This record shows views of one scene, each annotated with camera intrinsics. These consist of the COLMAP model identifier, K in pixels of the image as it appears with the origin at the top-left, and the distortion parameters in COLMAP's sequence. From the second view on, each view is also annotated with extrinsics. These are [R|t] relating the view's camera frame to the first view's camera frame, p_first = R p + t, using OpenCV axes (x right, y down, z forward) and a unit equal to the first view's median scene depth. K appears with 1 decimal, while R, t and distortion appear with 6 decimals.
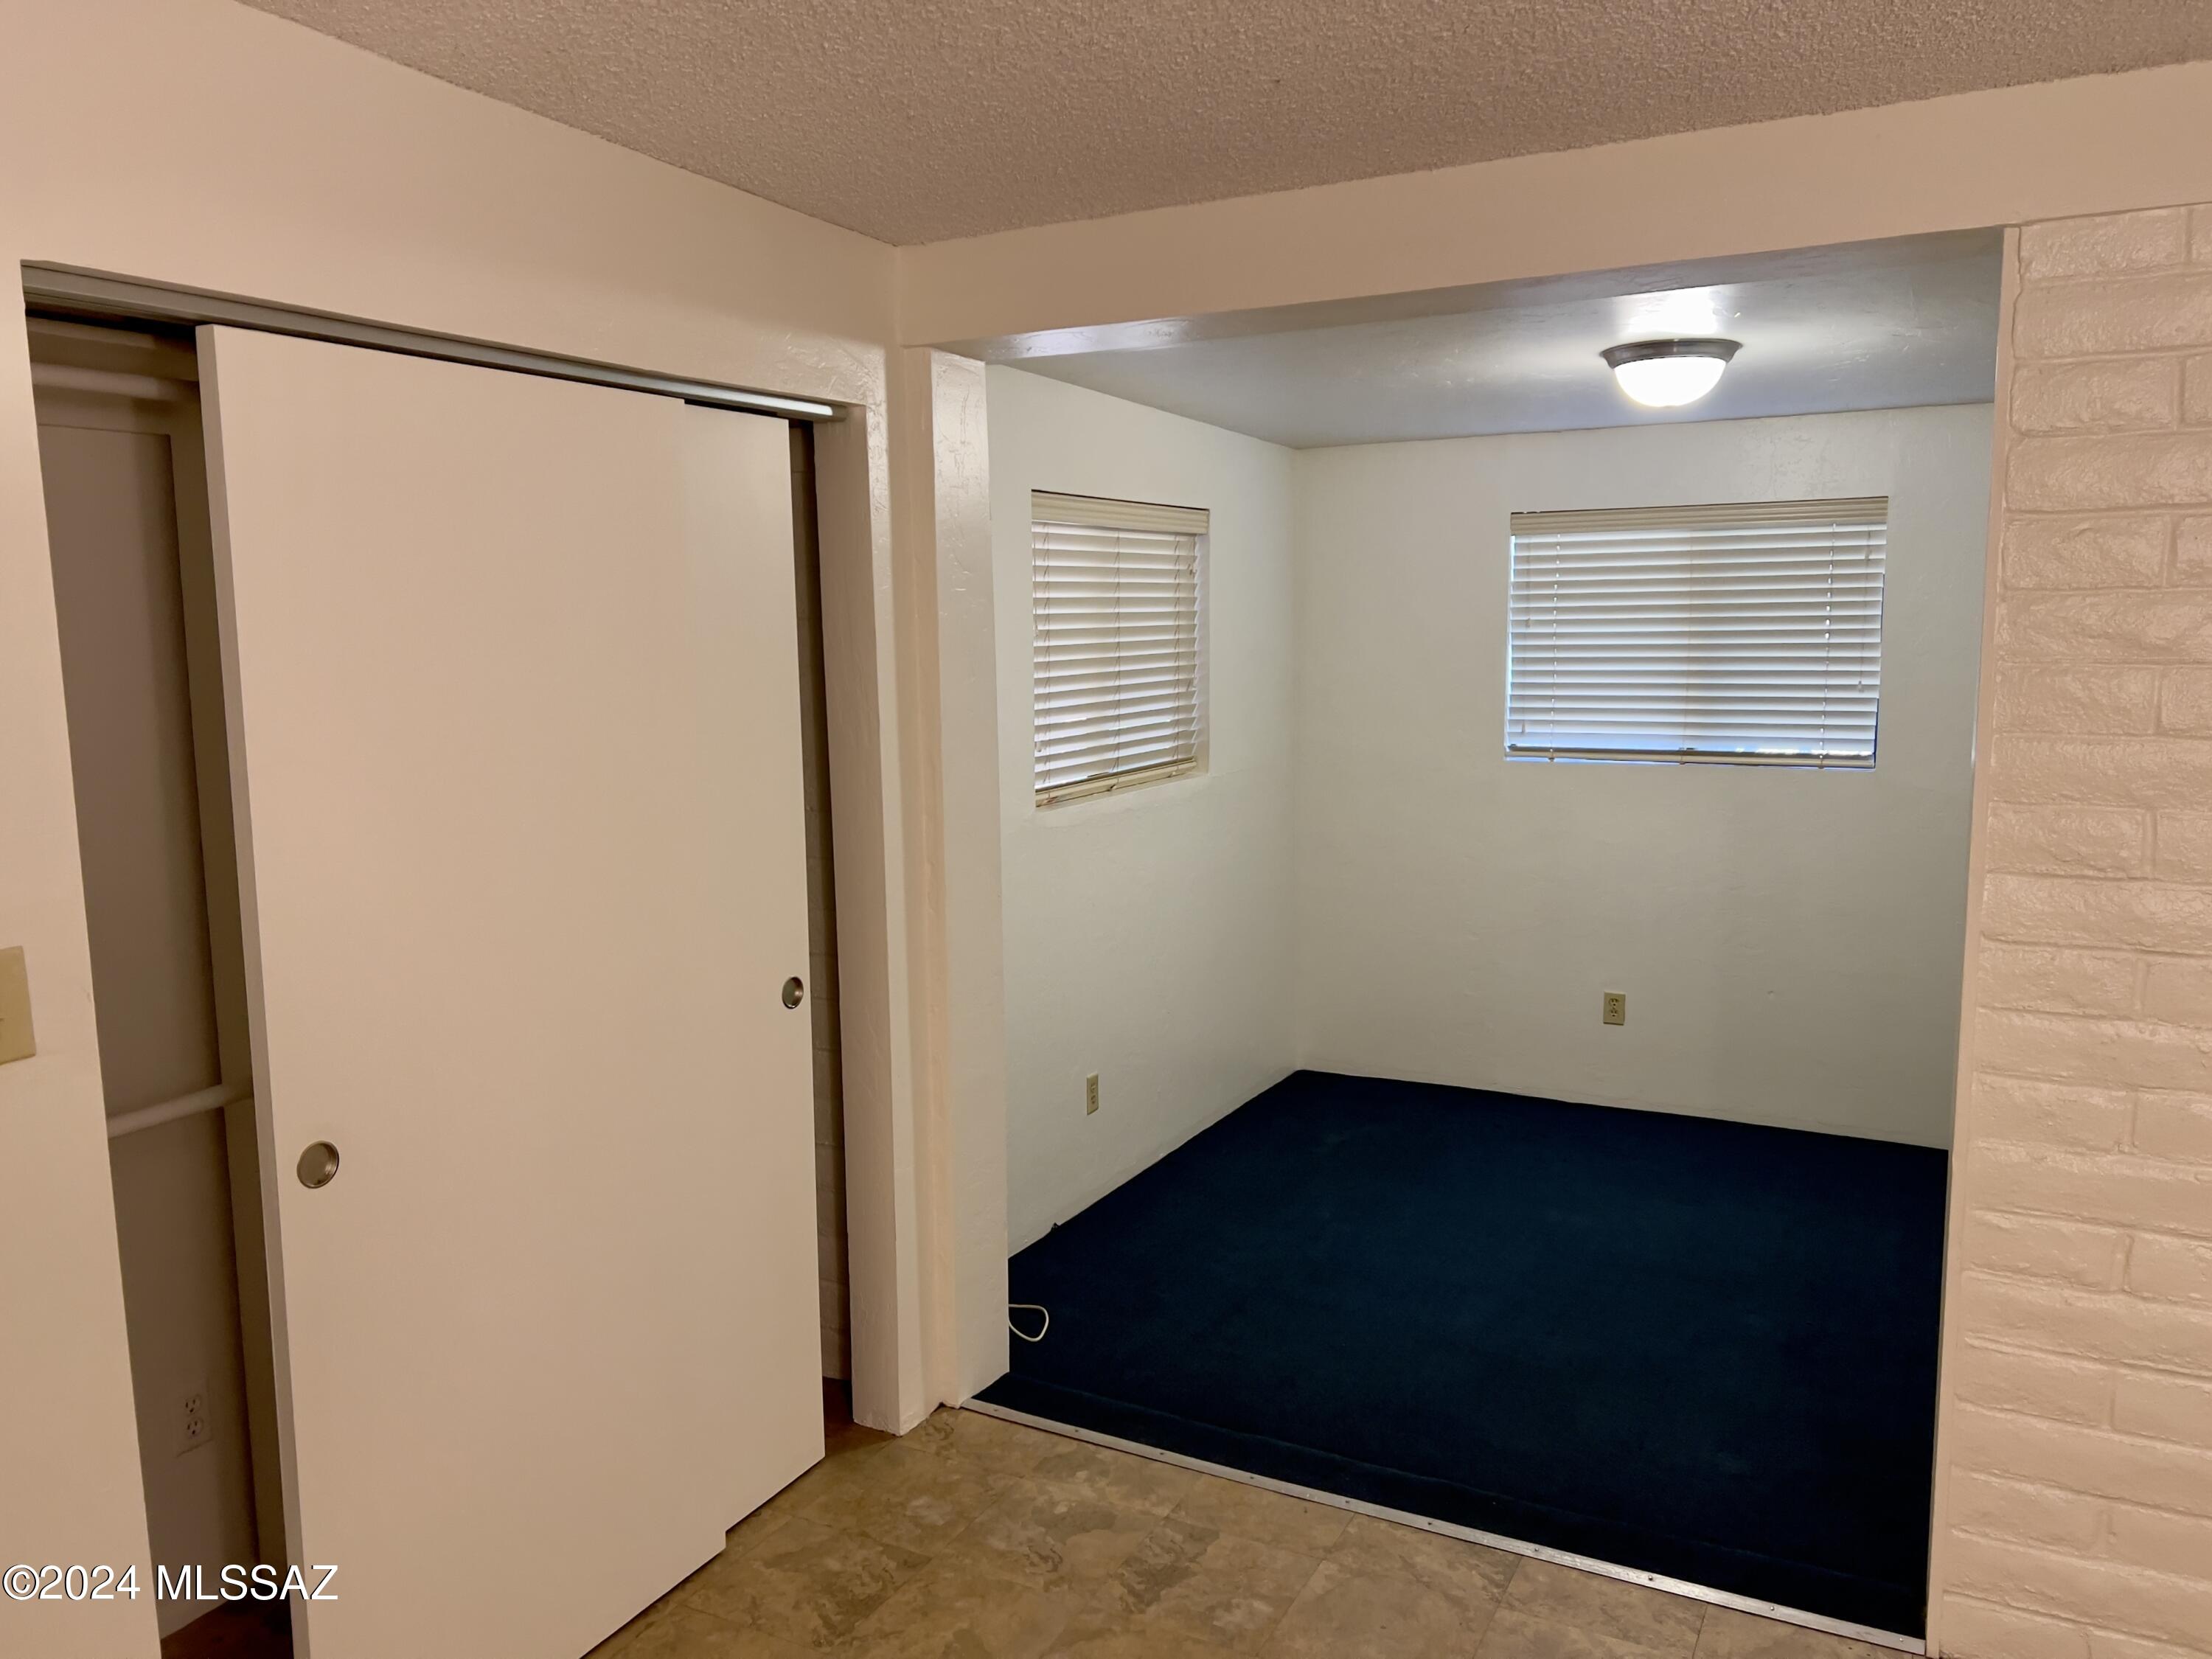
lens RADIAL K [[1621.1, 0, 1102.8], [0, 1621.1, 853.1], [0, 0, 1]] dist [0.002640, -0.046856]
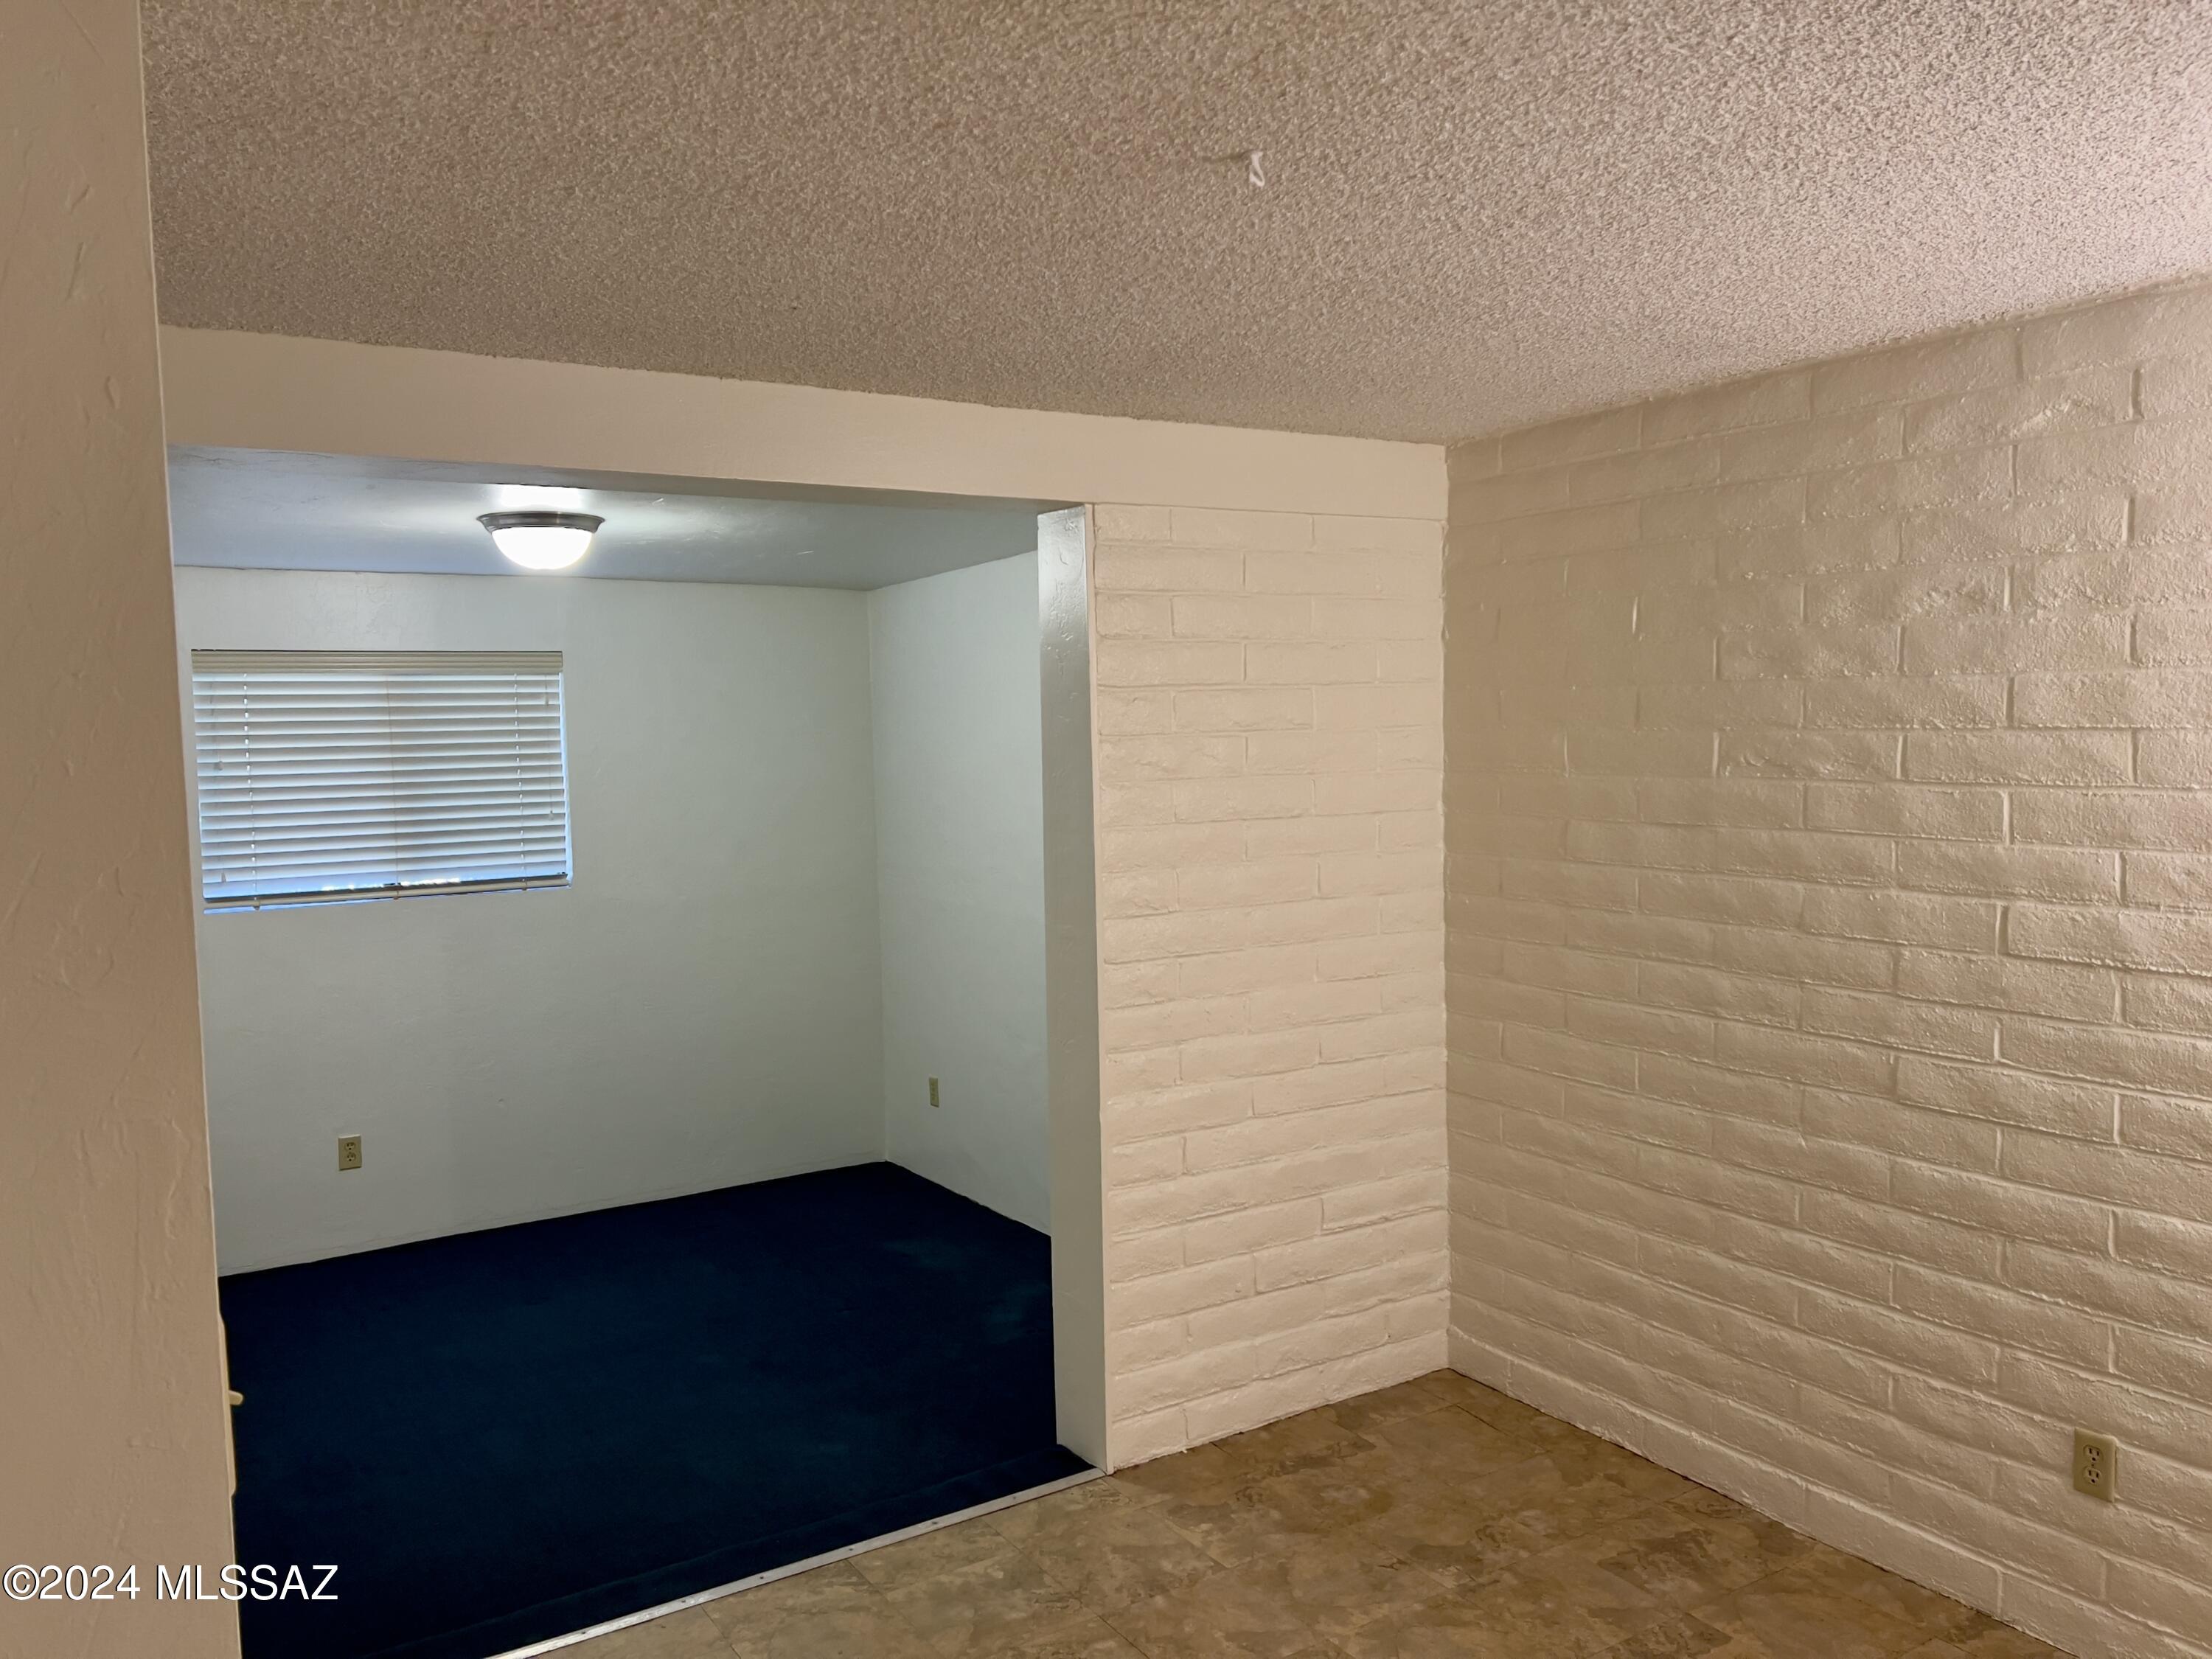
lens RADIAL K [[1628.9, 0, 1106.0], [0, 1628.9, 829.5], [0, 0, 1]] dist [0.000648, -0.001167]
pose [[0.476618, -0.052041, 0.877569, -0.449371], [0.137720, 0.990341, -0.016069, -0.026899], [-0.868256, 0.128517, 0.479181, 0.146249]]
